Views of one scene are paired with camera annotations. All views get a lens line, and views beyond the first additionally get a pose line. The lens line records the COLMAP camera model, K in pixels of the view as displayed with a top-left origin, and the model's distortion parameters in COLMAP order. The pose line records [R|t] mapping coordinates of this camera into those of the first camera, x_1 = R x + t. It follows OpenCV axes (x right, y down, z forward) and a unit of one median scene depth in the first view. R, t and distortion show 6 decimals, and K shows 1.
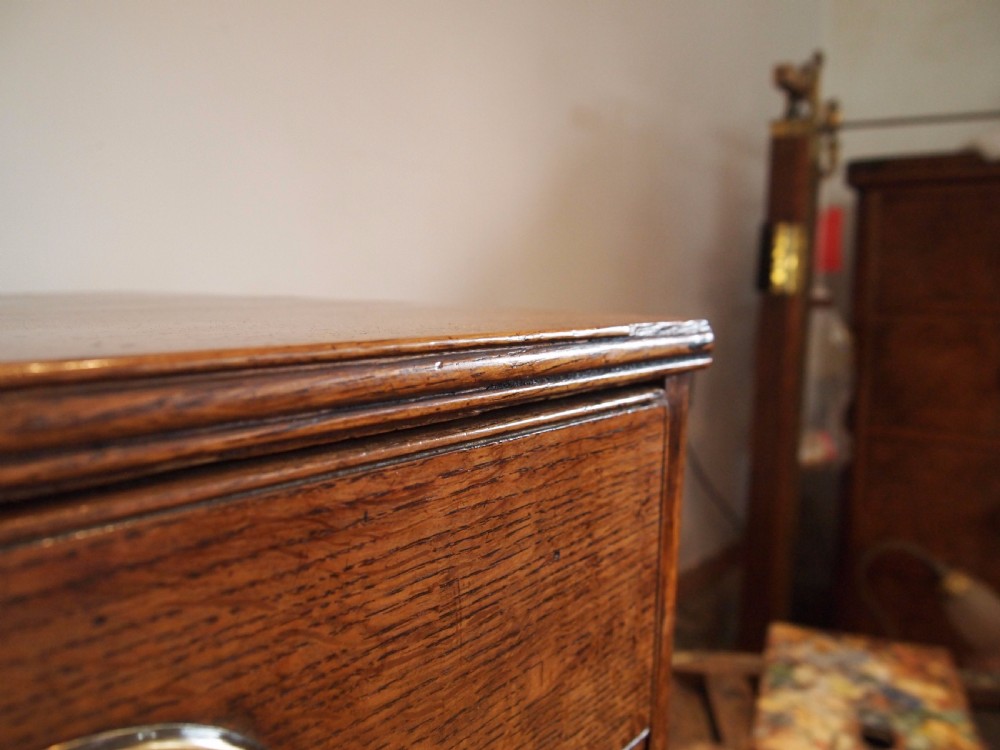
lens RADIAL K [[773.6, 0, 499.7], [0, 773.6, 389.7], [0, 0, 1]] dist [-0.030724, 0.000965]
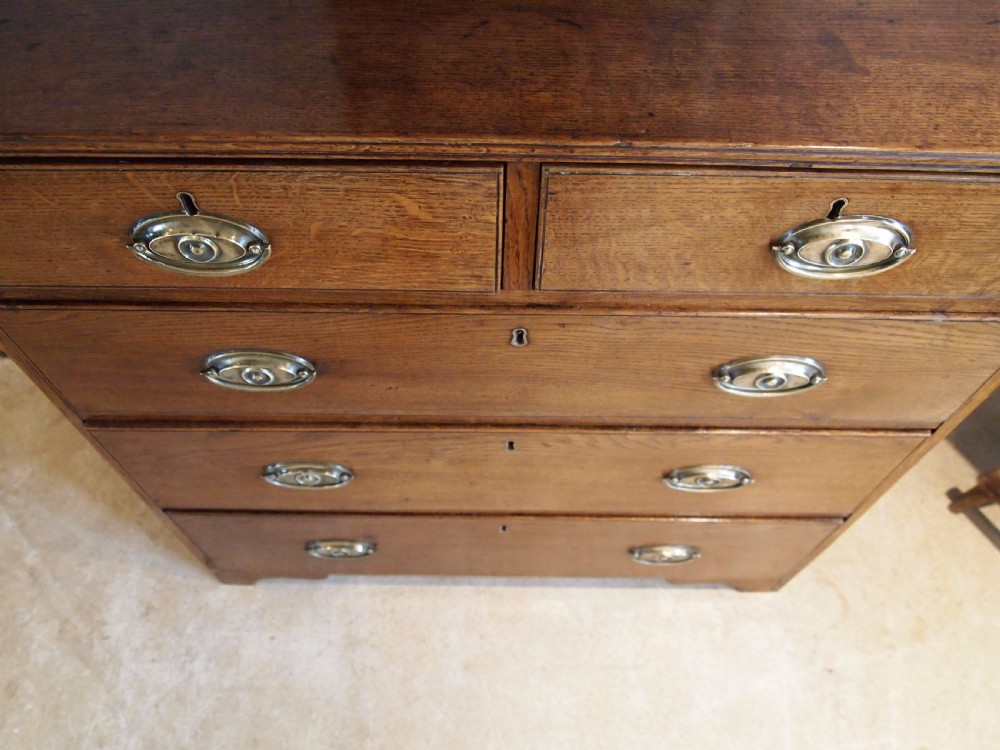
lens RADIAL K [[790.2, 0, 502.5], [0, 790.2, 377.1], [0, 0, 1]] dist [-0.041578, -0.005928]
pose [[0.628173, 0.657144, -0.416606, 0.080490], [-0.104380, 0.601766, 0.791822, -0.322156], [0.771041, -0.453916, 0.446605, -0.428097]]
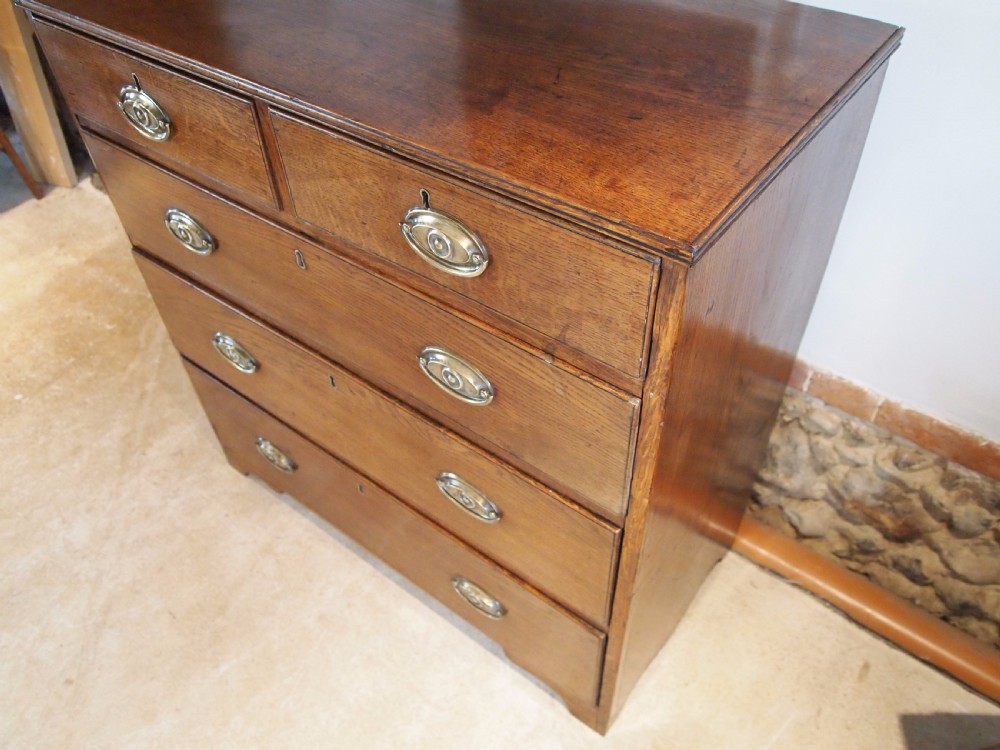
lens RADIAL K [[794.2, 0, 501.0], [0, 794.2, 380.1], [0, 0, 1]] dist [-0.047413, 0.002958]
pose [[0.032118, 0.706421, -0.707063, 0.609592], [-0.094774, 0.706393, 0.701446, -0.385919], [0.994981, 0.044482, 0.089639, 0.125788]]
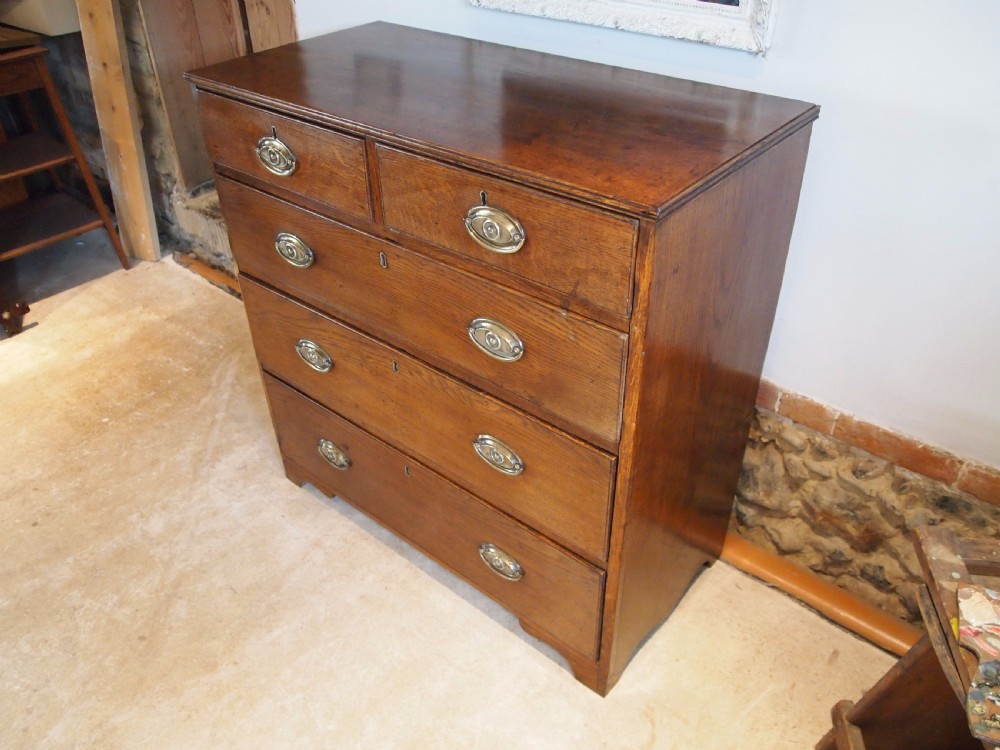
lens RADIAL K [[798.1, 0, 501.6], [0, 798.1, 379.2], [0, 0, 1]] dist [-0.043808, -0.002424]
pose [[-0.008561, 0.578221, -0.815835, 1.038074], [-0.110569, 0.810315, 0.575469, -0.412492], [0.993832, 0.095132, 0.056996, 0.097921]]
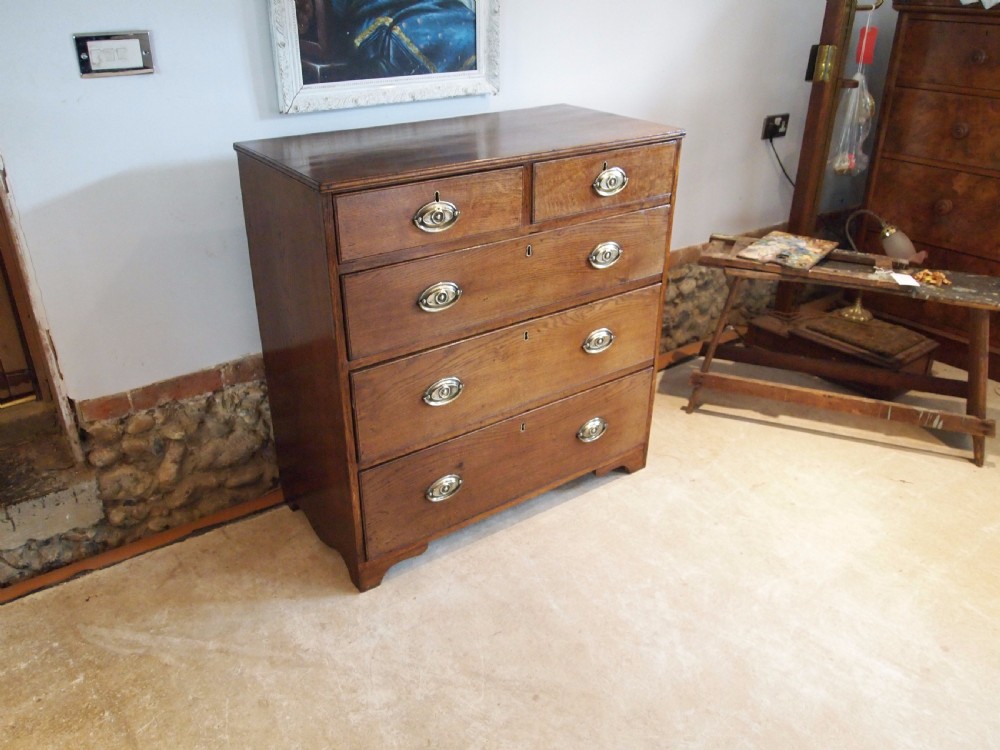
lens RADIAL K [[798.1, 0, 501.6], [0, 798.1, 379.2], [0, 0, 1]] dist [-0.043808, -0.002424]
pose [[0.965527, 0.109667, -0.236073, 0.190440], [-0.022283, 0.938411, 0.344801, -0.126859], [0.259347, -0.327654, 0.908505, -2.018118]]
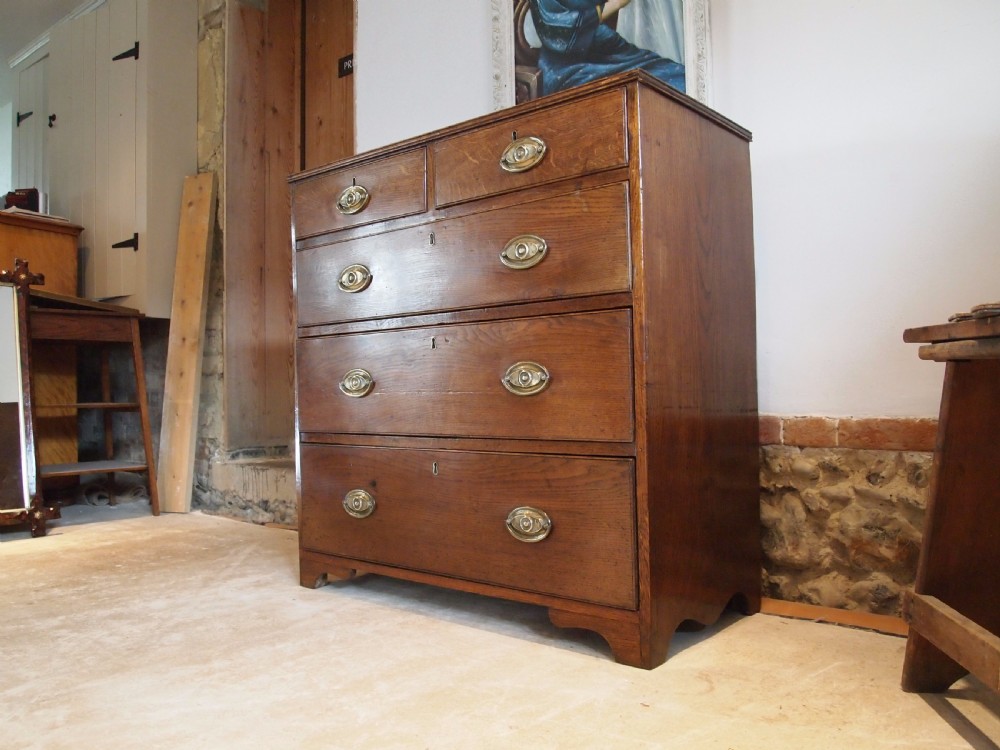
lens RADIAL K [[798.1, 0, 501.6], [0, 798.1, 379.2], [0, 0, 1]] dist [-0.043808, -0.002424]
pose [[-0.007324, -0.024233, -0.999679, 1.542870], [-0.106581, 0.994031, -0.023316, 0.605703], [0.994277, 0.106376, -0.009863, 0.156775]]
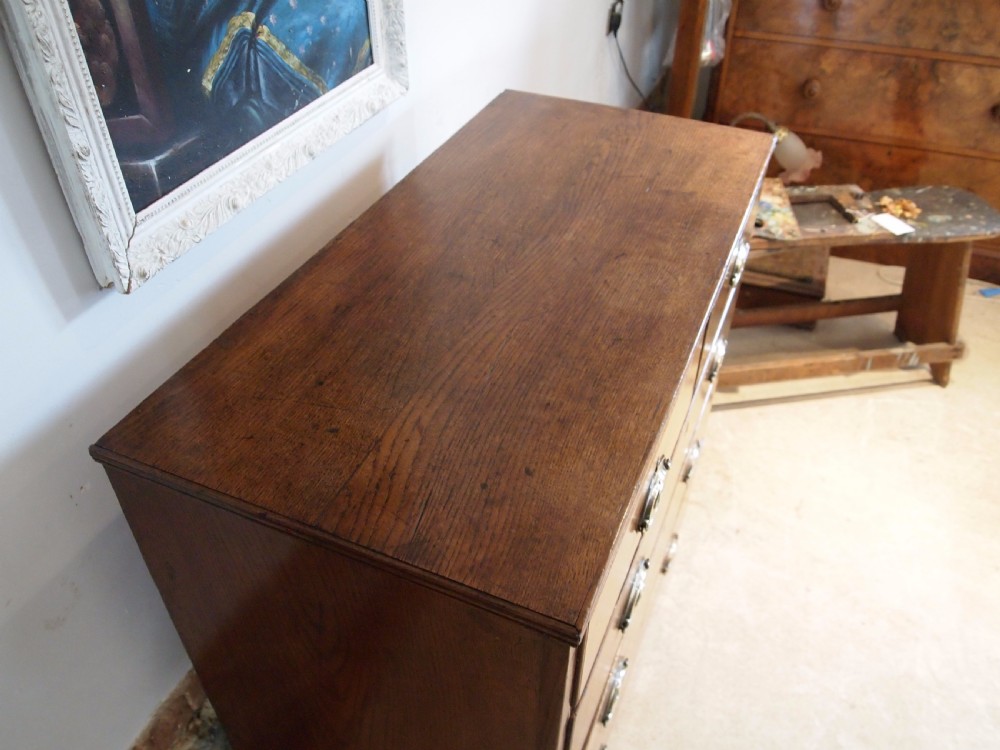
lens RADIAL K [[798.1, 0, 501.6], [0, 798.1, 379.2], [0, 0, 1]] dist [-0.043808, -0.002424]
pose [[0.960635, -0.188742, 0.203856, -0.755680], [0.046929, 0.833485, 0.550545, -0.468706], [-0.273821, -0.519306, 0.809532, -0.906566]]
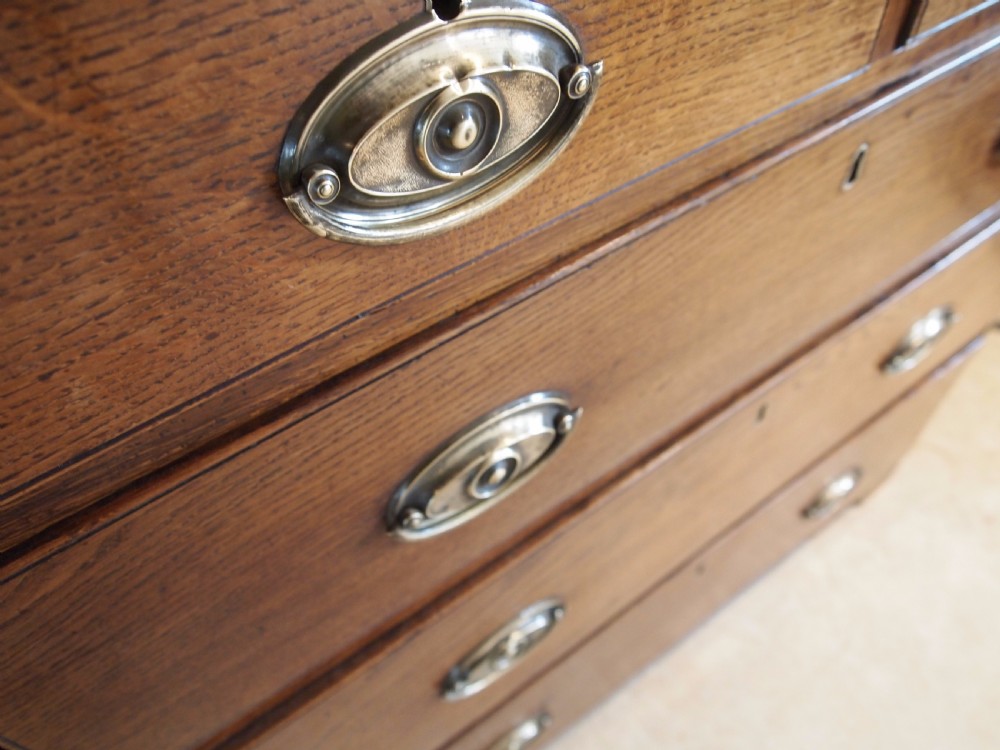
lens RADIAL K [[790.2, 0, 502.5], [0, 790.2, 377.1], [0, 0, 1]] dist [-0.041578, -0.005928]
pose [[0.968997, 0.157894, -0.190036, -0.347785], [0.017298, 0.723913, 0.689674, 0.038696], [0.246465, -0.671580, 0.698739, -0.503999]]
